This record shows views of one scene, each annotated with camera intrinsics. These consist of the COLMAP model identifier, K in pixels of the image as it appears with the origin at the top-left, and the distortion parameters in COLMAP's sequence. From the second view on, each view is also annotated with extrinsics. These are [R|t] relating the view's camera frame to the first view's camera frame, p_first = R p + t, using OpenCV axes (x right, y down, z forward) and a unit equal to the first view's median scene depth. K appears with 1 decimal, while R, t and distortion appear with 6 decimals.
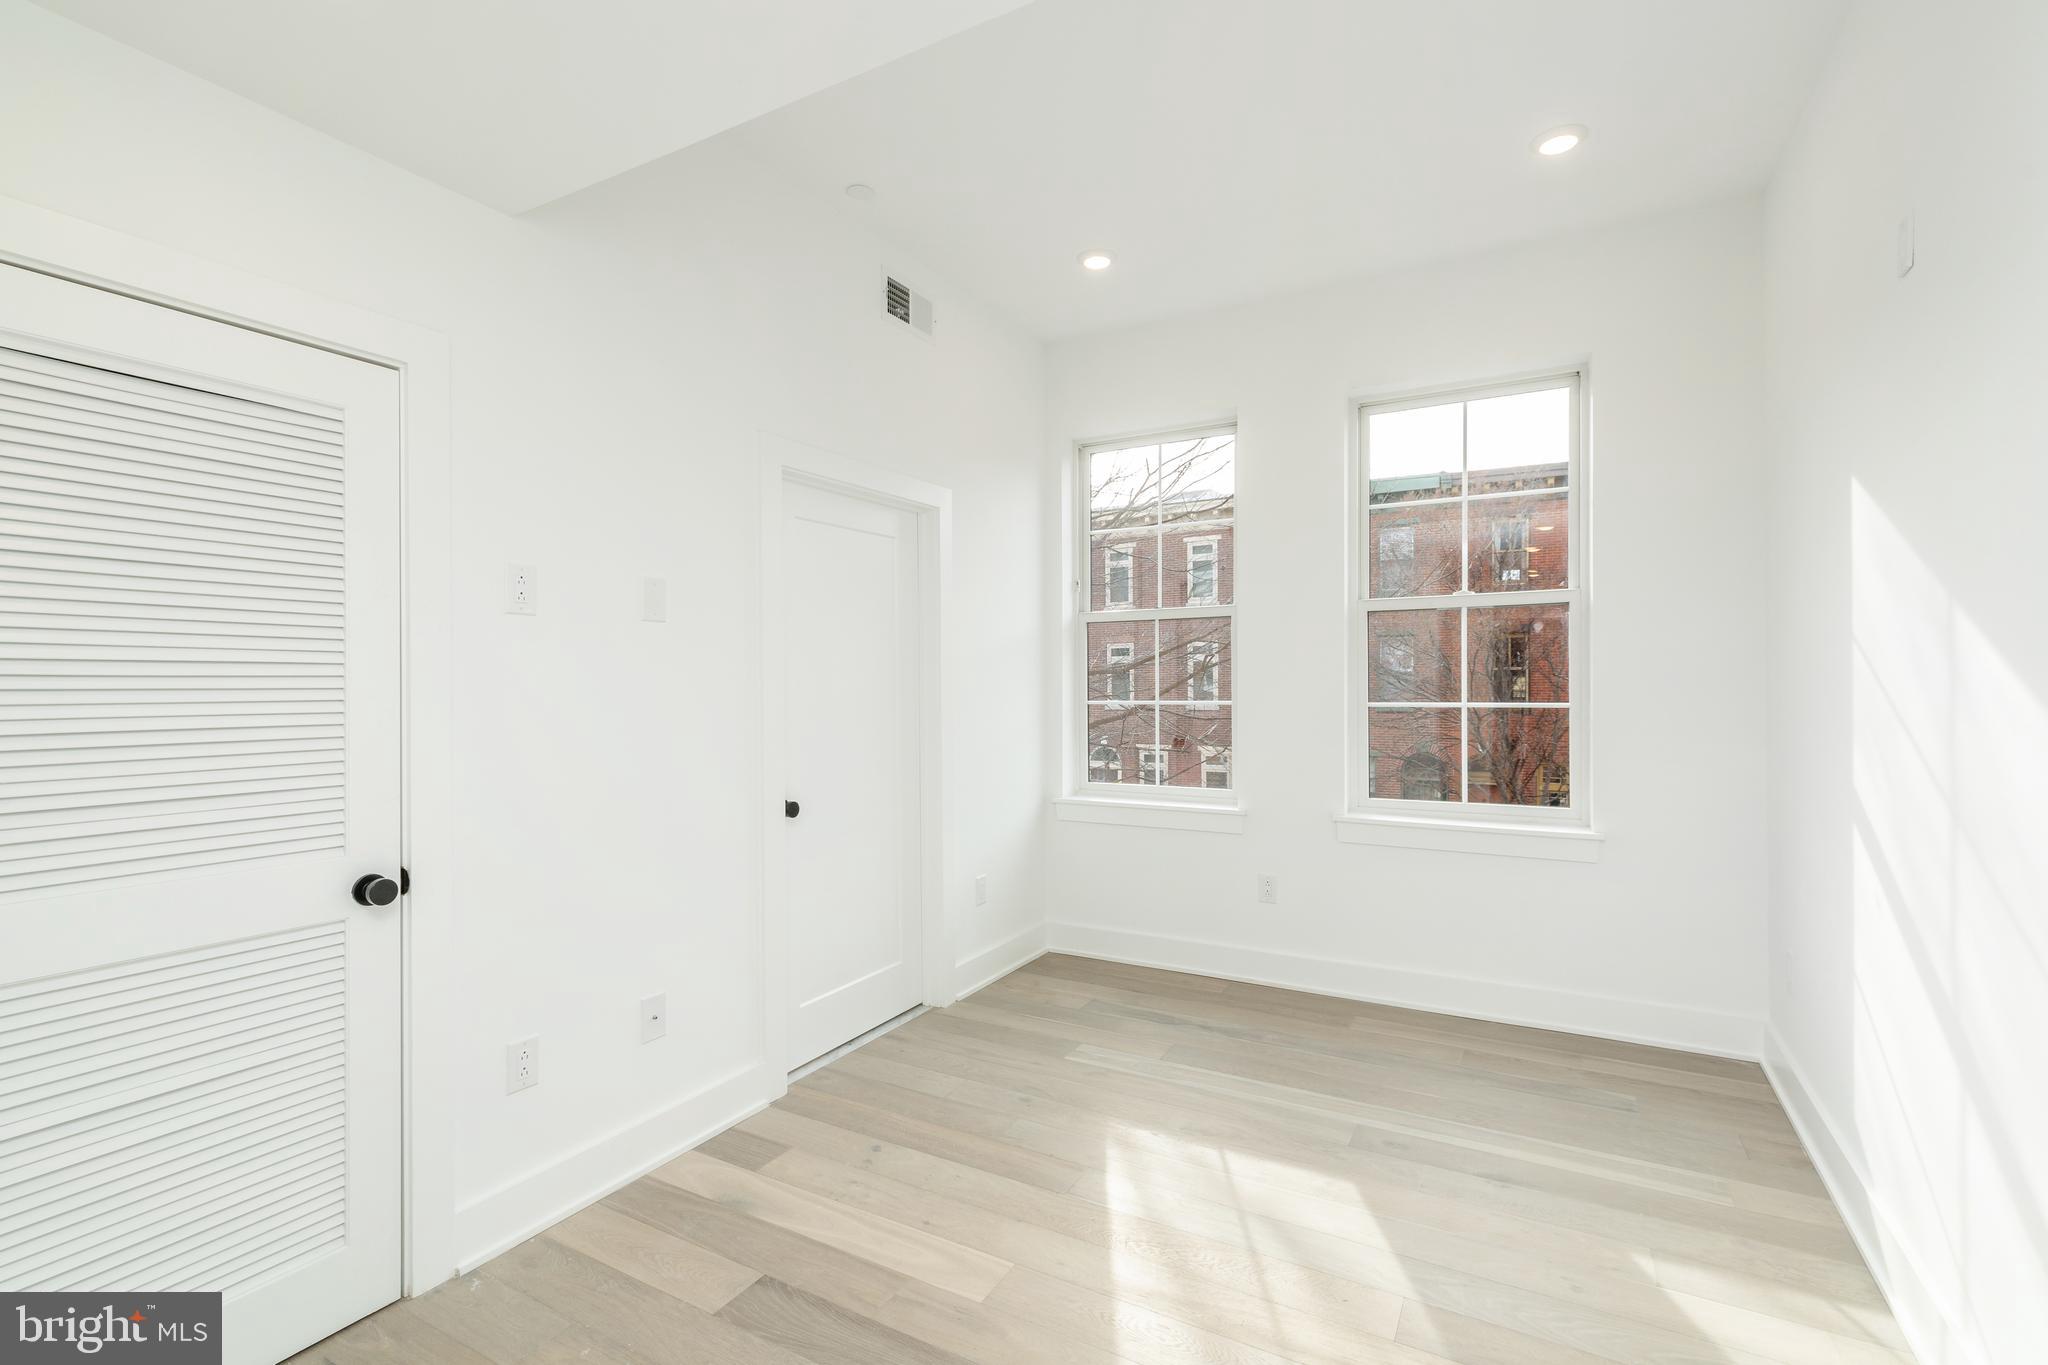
lens RADIAL K [[929.6, 0, 1030.2], [0, 929.6, 671.3], [0, 0, 1]] dist [0.006074, -0.001413]
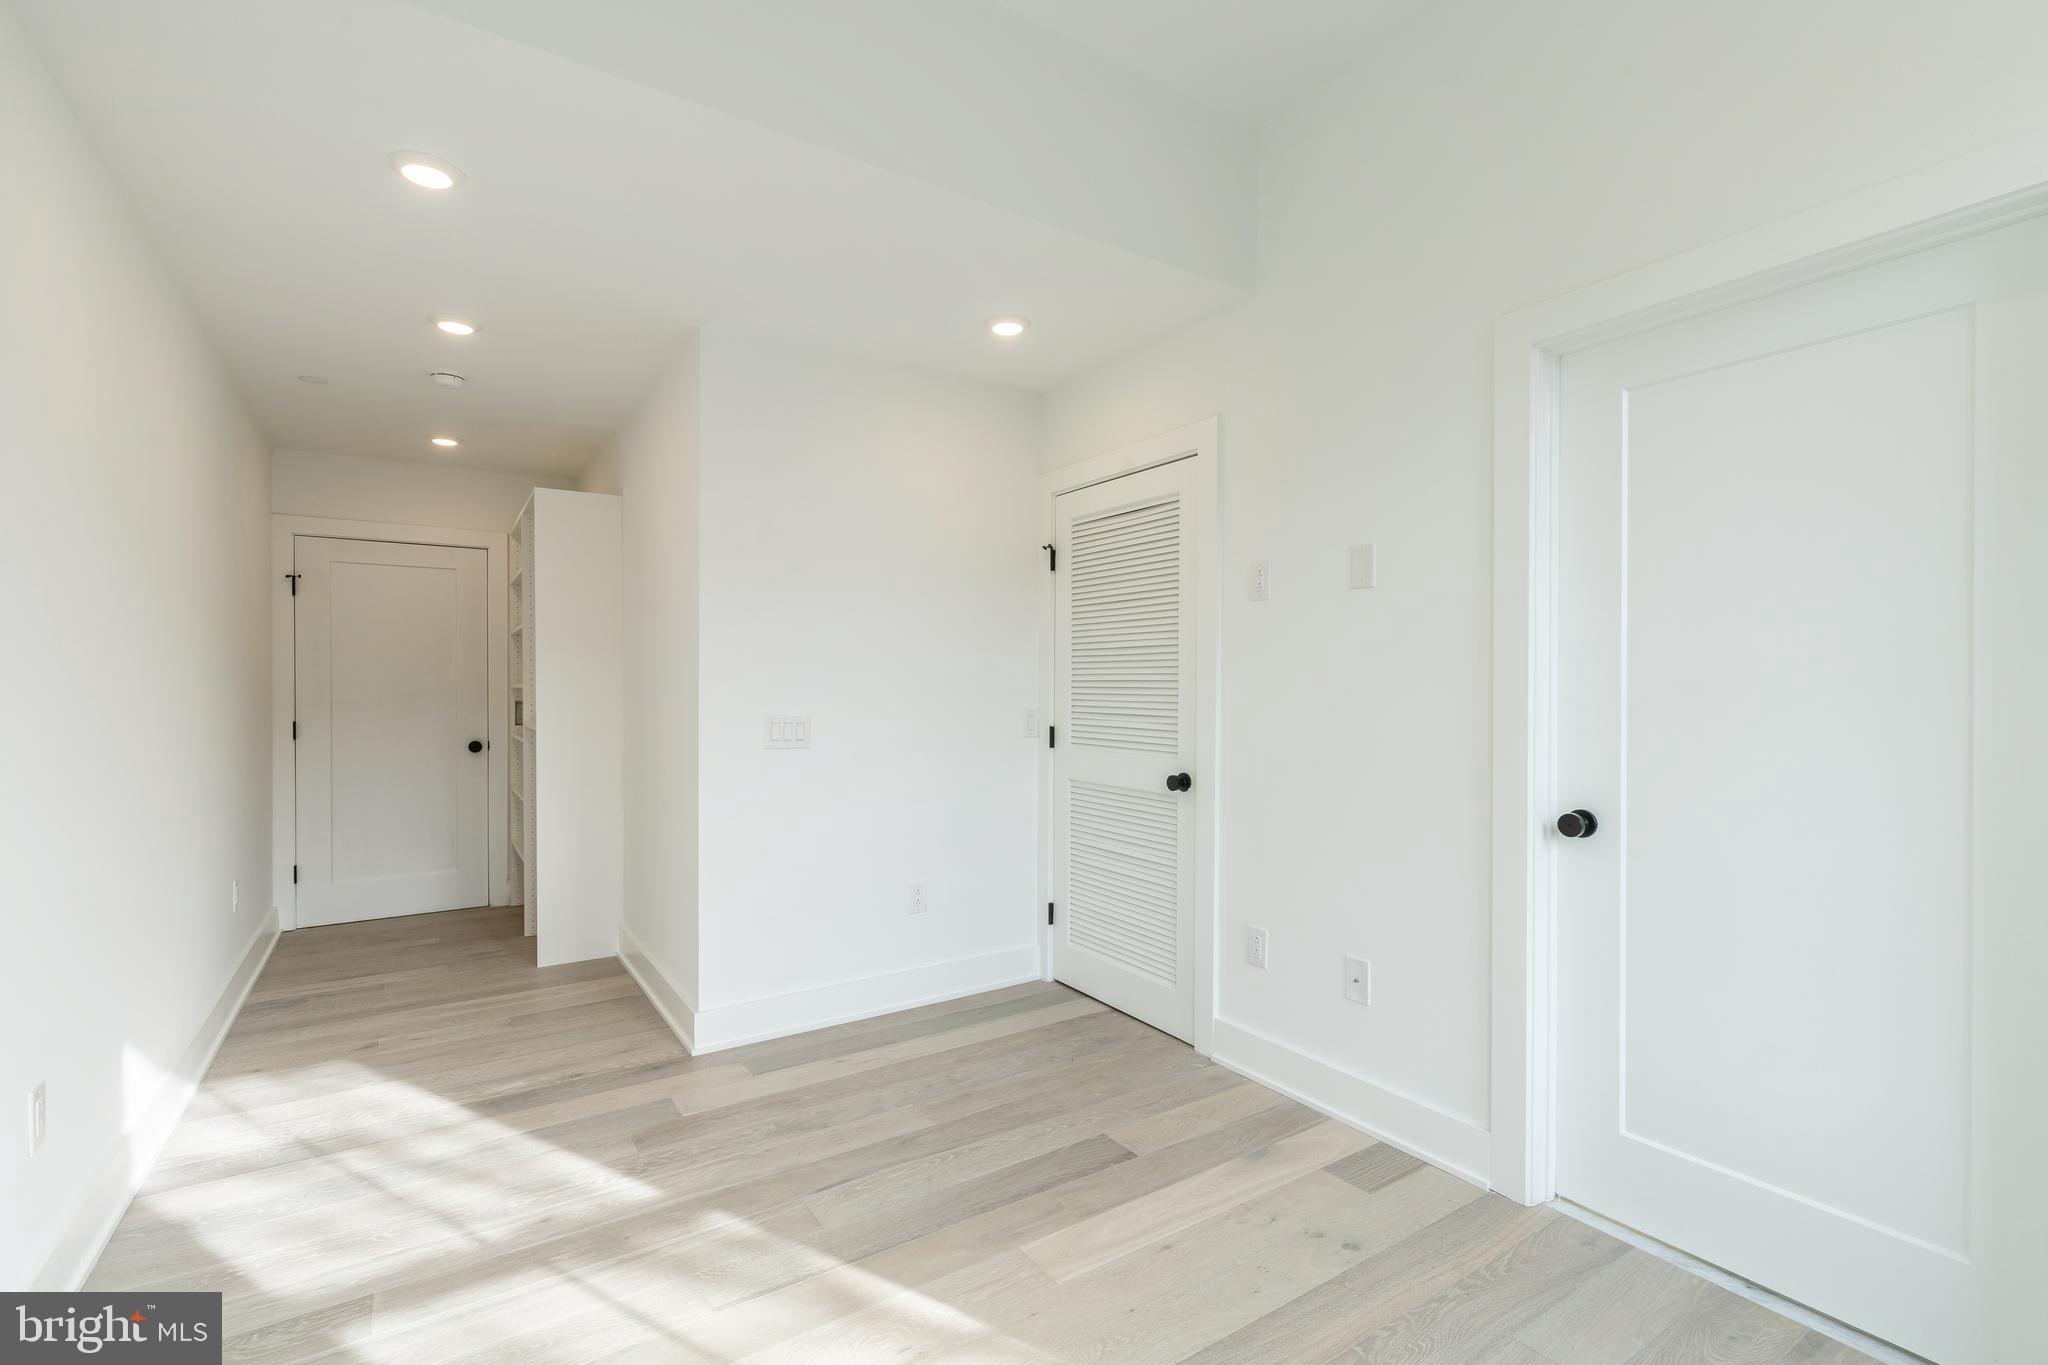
lens RADIAL K [[929.6, 0, 1032.6], [0, 929.6, 674.7], [0, 0, 1]] dist [0.006074, -0.001413]
pose [[-0.462091, -0.002585, -0.886829, 0.534249], [0.014020, 0.999849, -0.010220, 0.036031], [0.886722, -0.017156, -0.461985, 0.941705]]
